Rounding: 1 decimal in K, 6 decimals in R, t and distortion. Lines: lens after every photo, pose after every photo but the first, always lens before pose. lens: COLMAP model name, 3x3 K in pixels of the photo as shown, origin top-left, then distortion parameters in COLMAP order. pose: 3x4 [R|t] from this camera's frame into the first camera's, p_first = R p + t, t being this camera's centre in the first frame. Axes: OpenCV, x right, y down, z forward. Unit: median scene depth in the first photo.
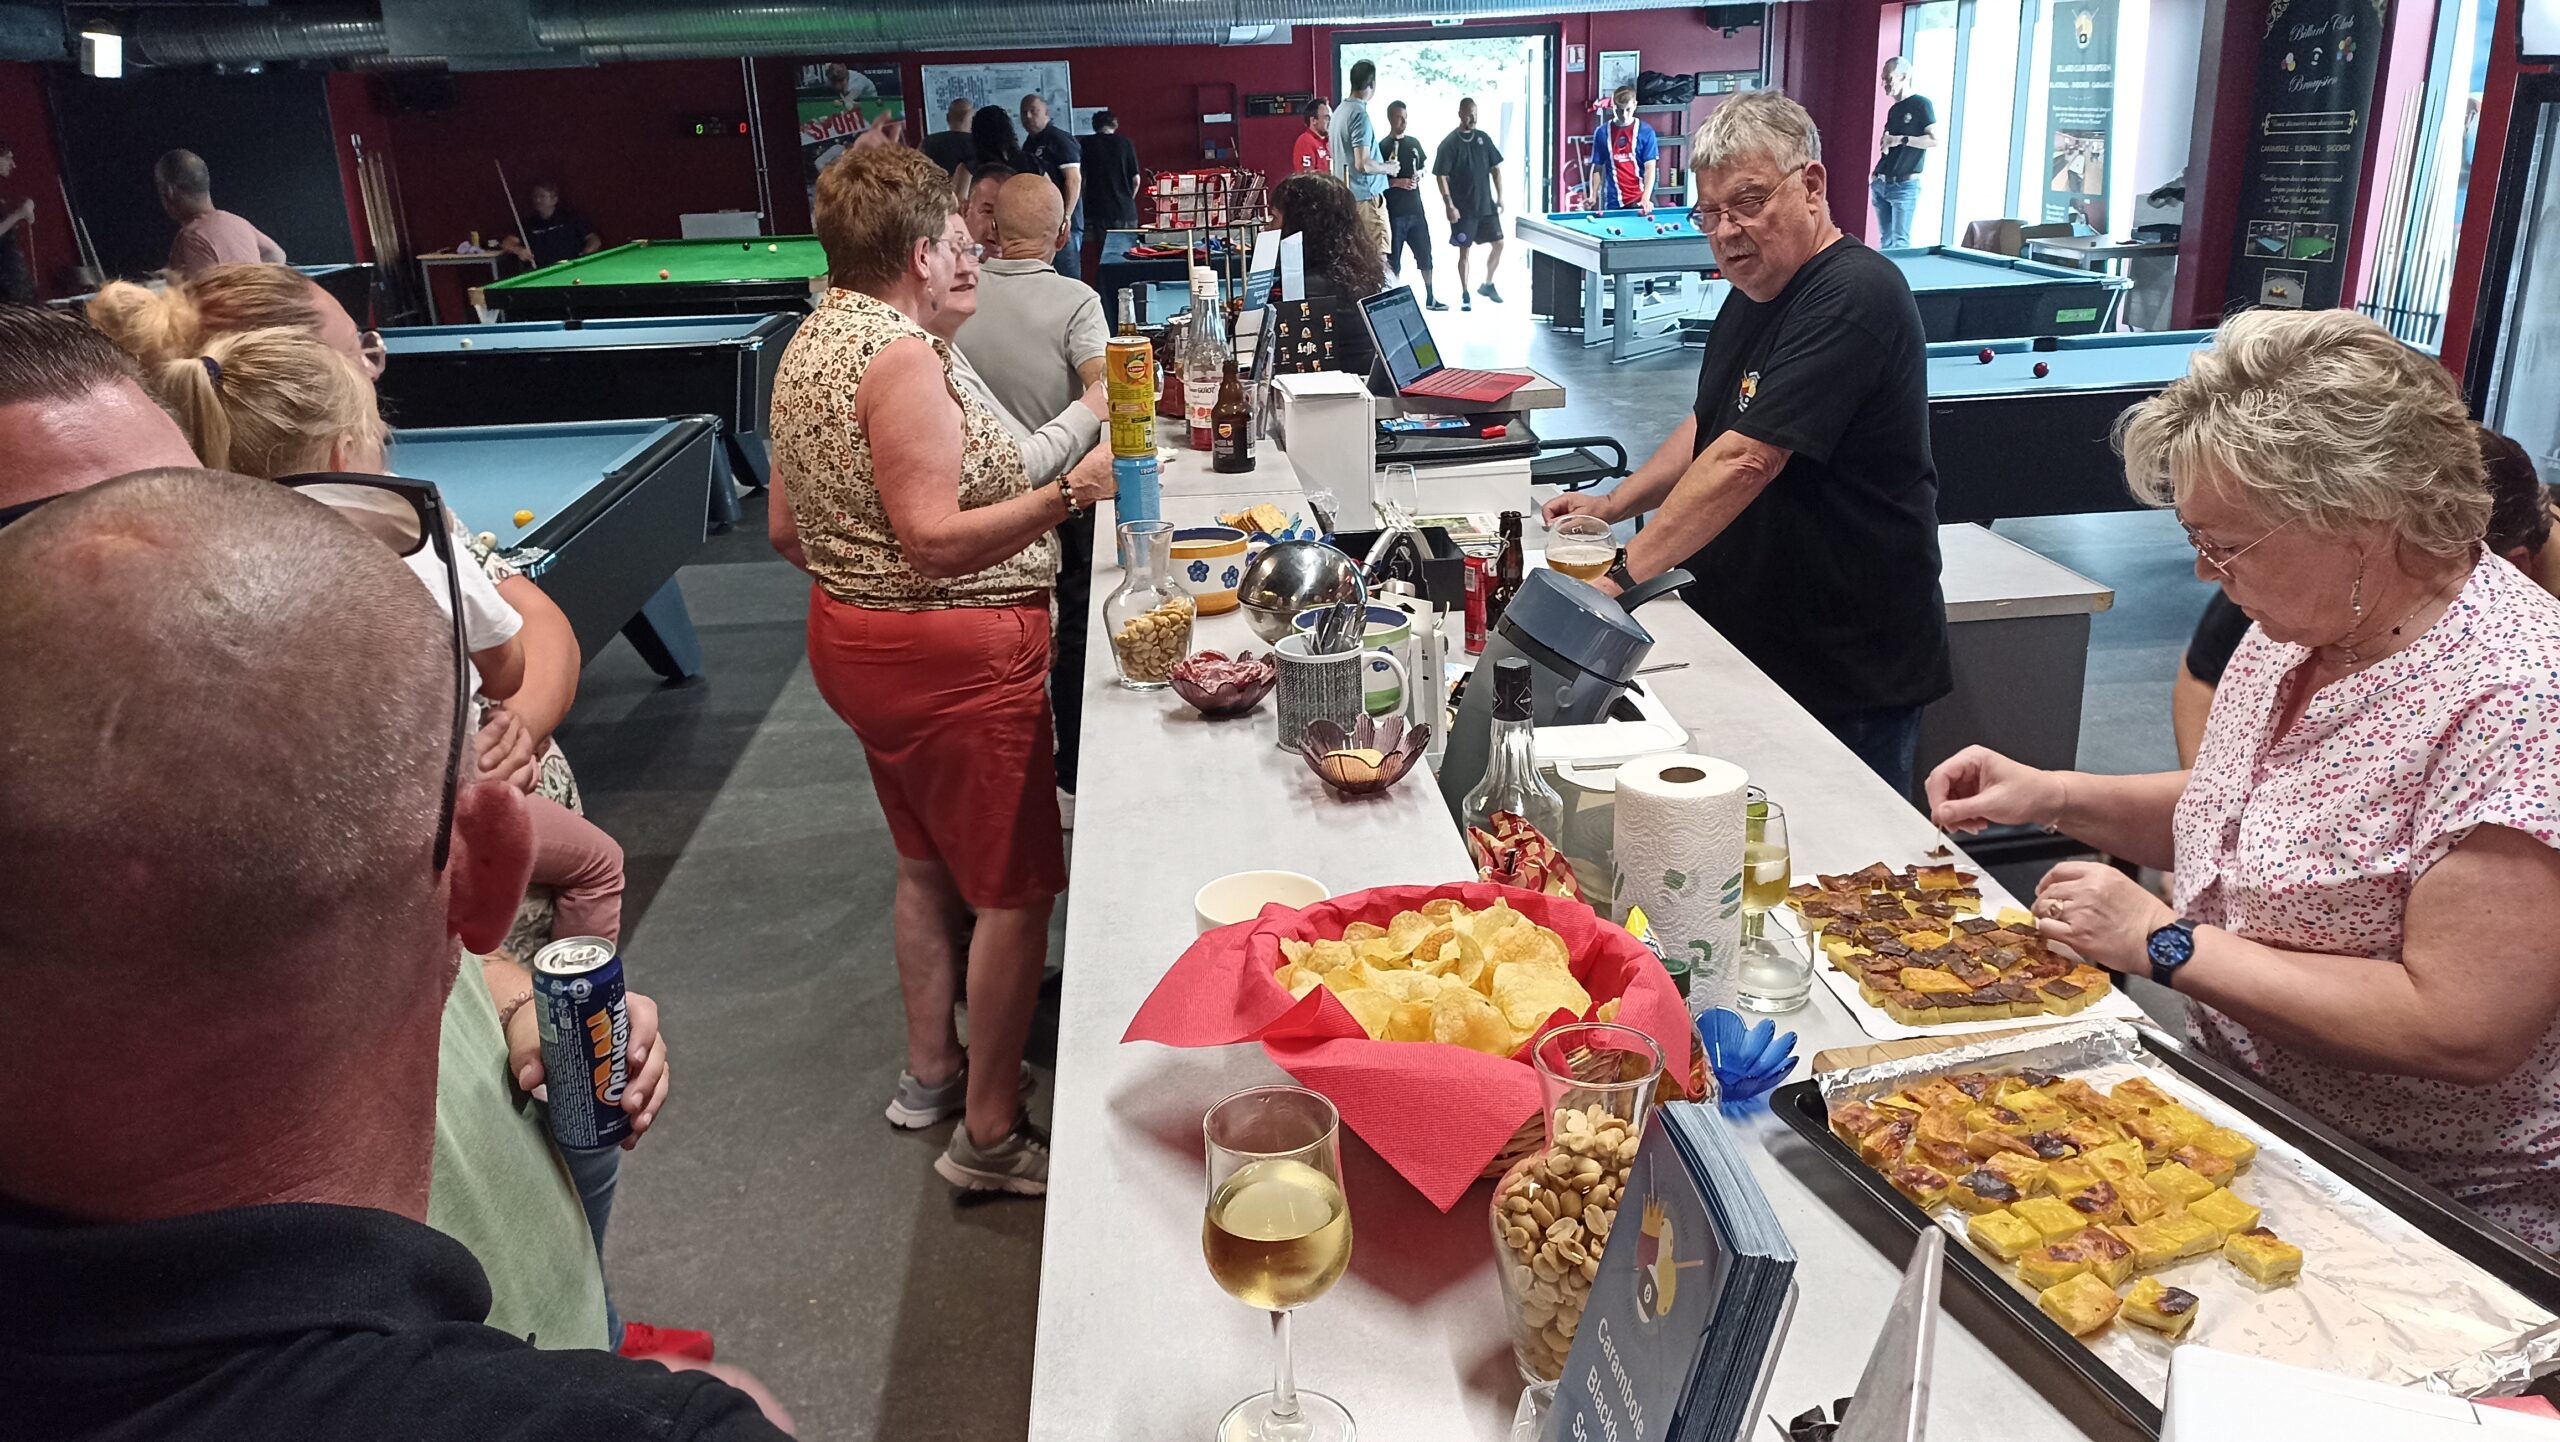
lens RADIAL K [[1817.7, 0, 1293.5], [0, 1817.7, 701.8], [0, 0, 1]] dist [0.054337, -0.055841]
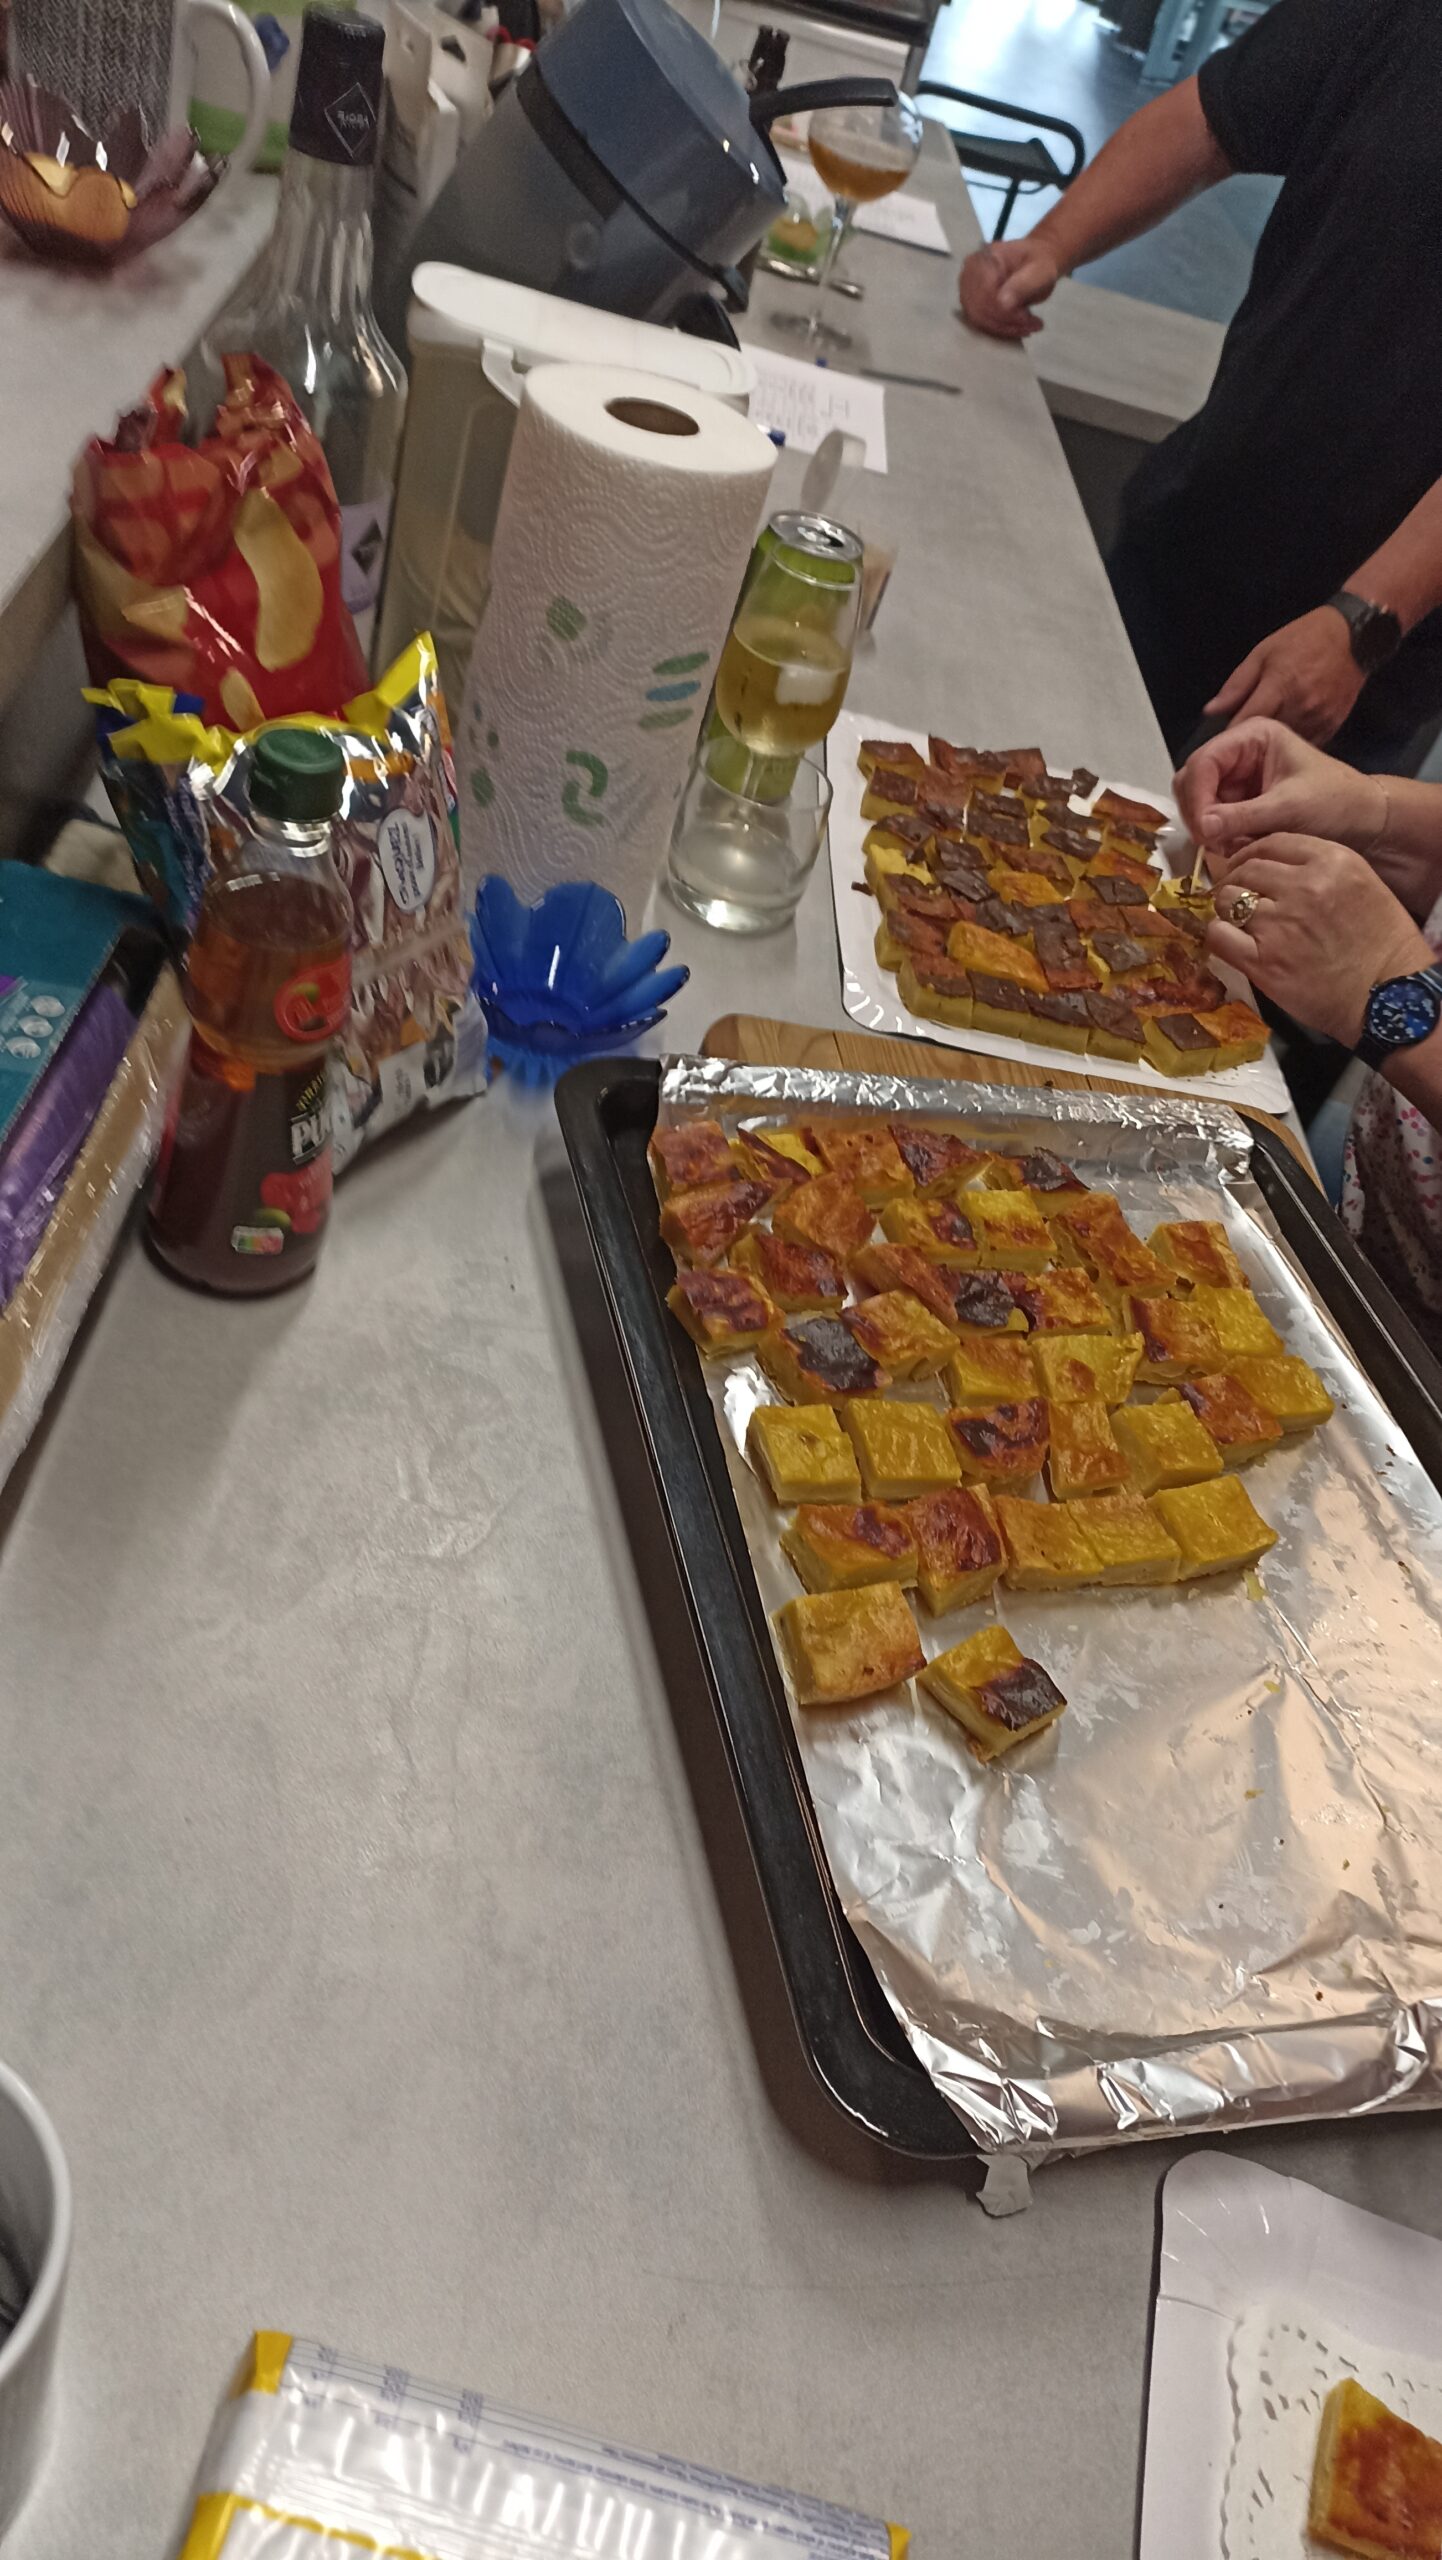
lens RADIAL K [[1817.7, 0, 785.8], [0, 1817.7, 1239.4], [0, 0, 1]] dist [0.054337, -0.055841]
pose [[0.948892, 0.278560, 0.148355, 0.238117], [-0.314259, 0.877266, 0.362830, 0.043919], [-0.029077, -0.390908, 0.919970, 0.454425]]
